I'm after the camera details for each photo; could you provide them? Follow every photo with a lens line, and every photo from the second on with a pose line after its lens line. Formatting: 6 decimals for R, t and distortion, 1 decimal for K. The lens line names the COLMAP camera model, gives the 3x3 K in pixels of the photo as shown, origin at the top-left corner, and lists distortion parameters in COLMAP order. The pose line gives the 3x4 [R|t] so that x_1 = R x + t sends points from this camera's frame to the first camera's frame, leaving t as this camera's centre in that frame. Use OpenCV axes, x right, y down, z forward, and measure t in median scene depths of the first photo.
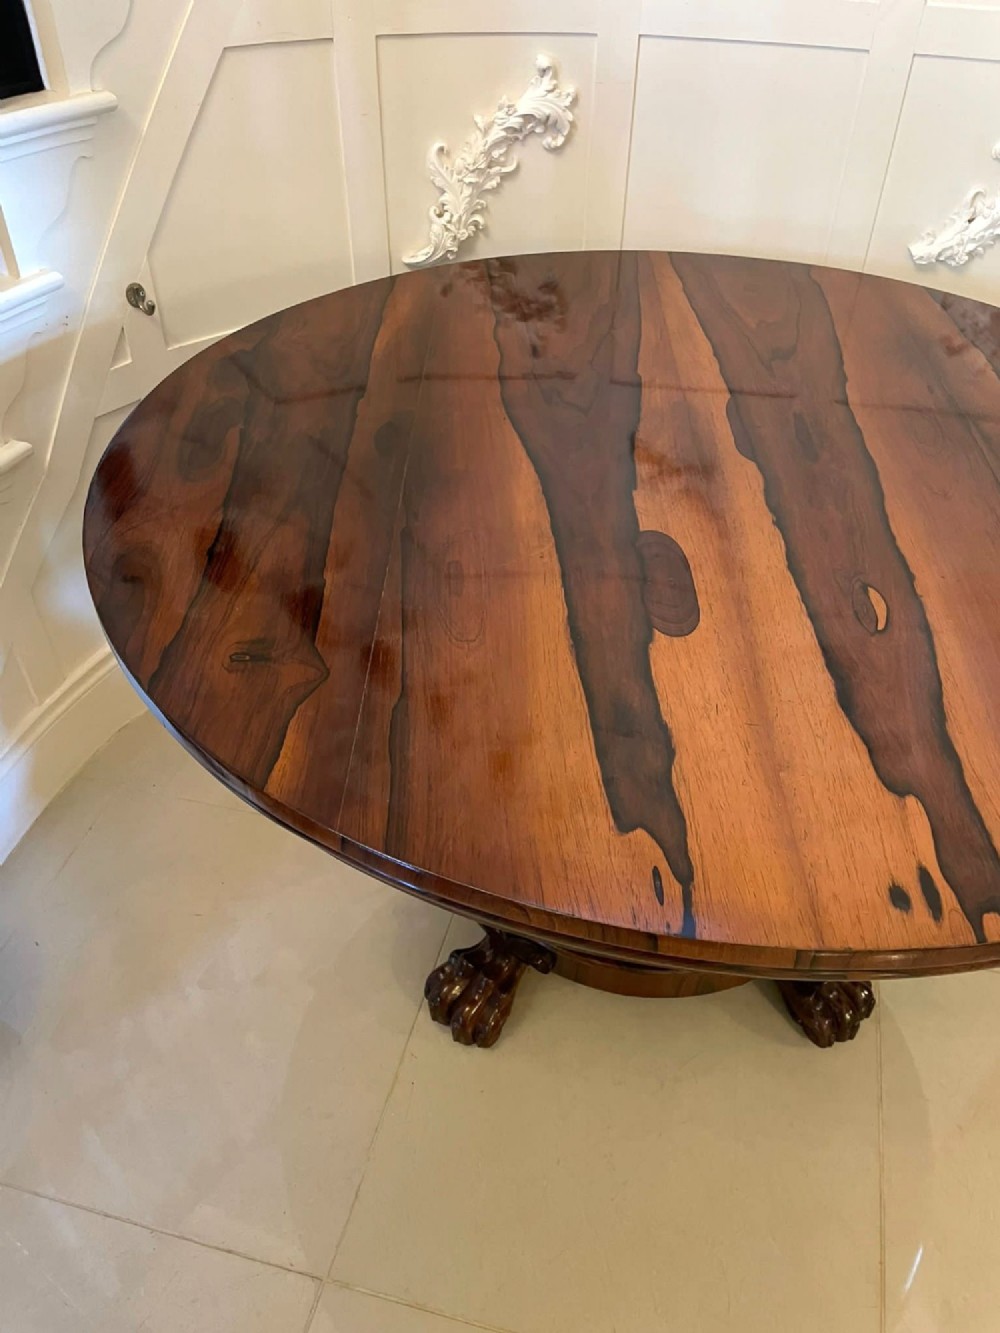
lens RADIAL K [[1025.9, 0, 500.0], [0, 1025.9, 666.5], [0, 0, 1]] dist [0.088341, -0.127635]
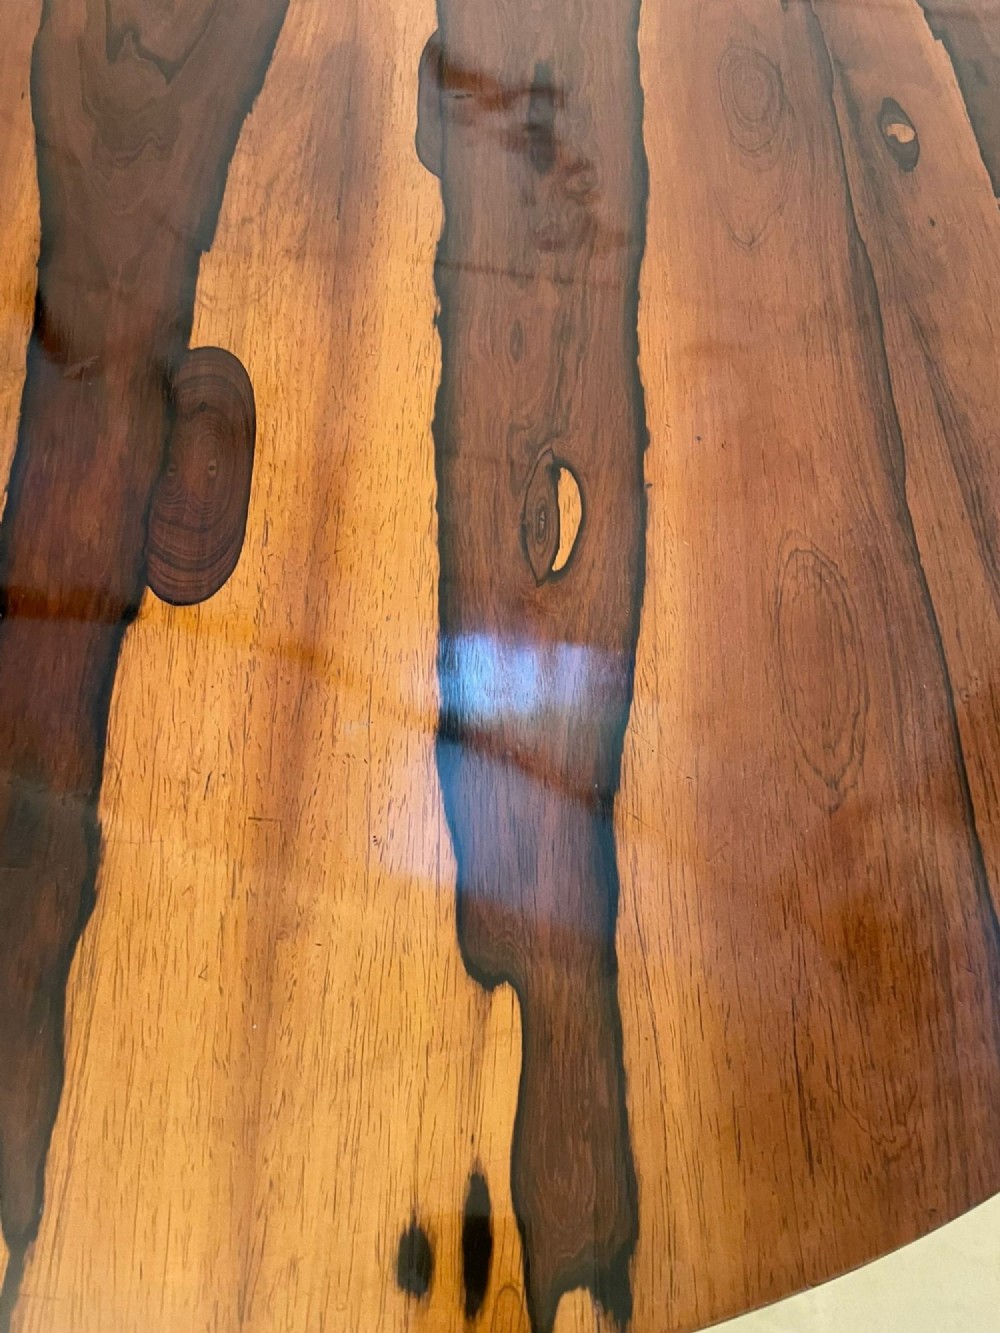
lens RADIAL K [[1025.9, 0, 500.0], [0, 1025.9, 666.5], [0, 0, 1]] dist [0.088341, -0.127635]
pose [[0.999071, -0.041956, 0.009844, 0.284913], [0.035709, 0.933828, 0.355935, -0.161138], [-0.024127, -0.355252, 0.934459, 0.400485]]
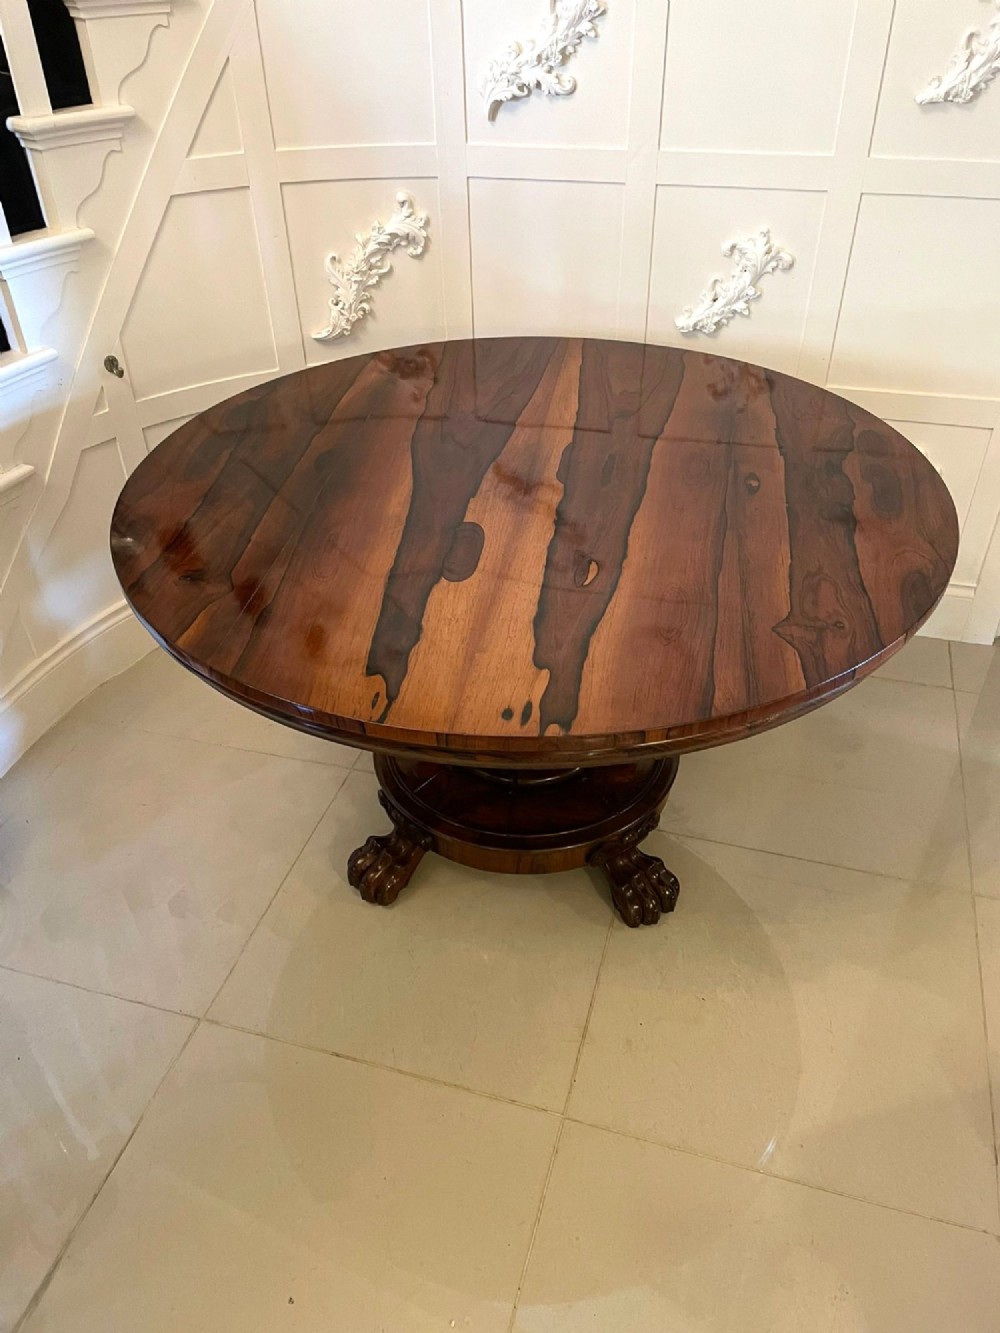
lens RADIAL K [[1025.9, 0, 500.0], [0, 1025.9, 666.5], [0, 0, 1]] dist [0.088341, -0.127635]
pose [[0.990873, 0.056164, -0.122543, 0.378736], [-0.063464, 0.996383, -0.056504, 0.158128], [0.118926, 0.063765, 0.990853, -0.467090]]
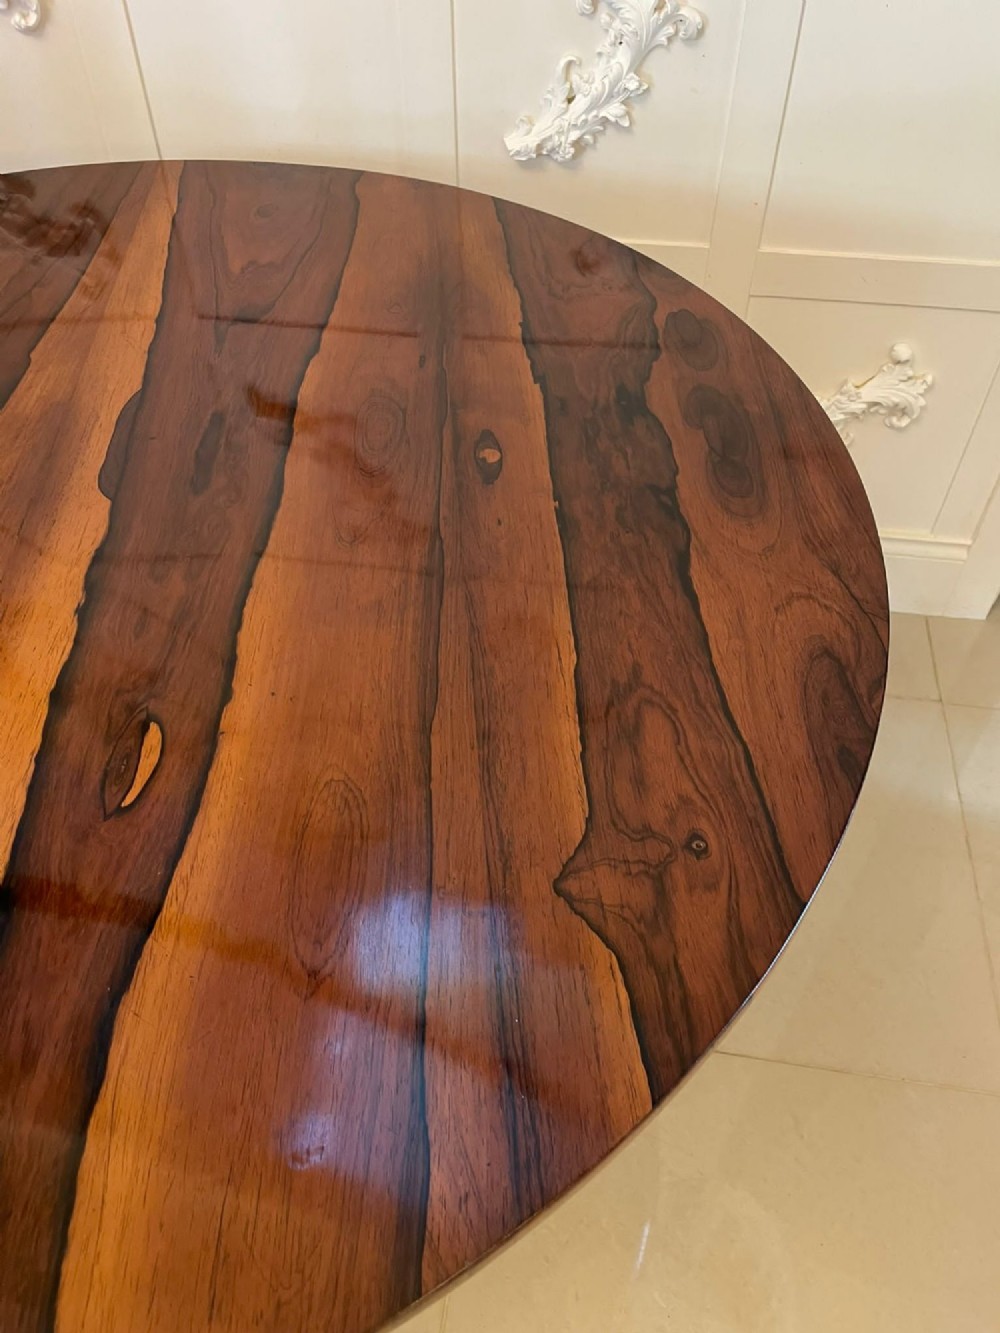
lens RADIAL K [[1025.9, 0, 500.0], [0, 1025.9, 666.5], [0, 0, 1]] dist [0.088341, -0.127635]
pose [[0.995138, -0.080625, 0.056574, 0.500239], [0.073689, 0.990571, 0.115497, -0.159430], [-0.065353, -0.110766, 0.991695, 0.287446]]
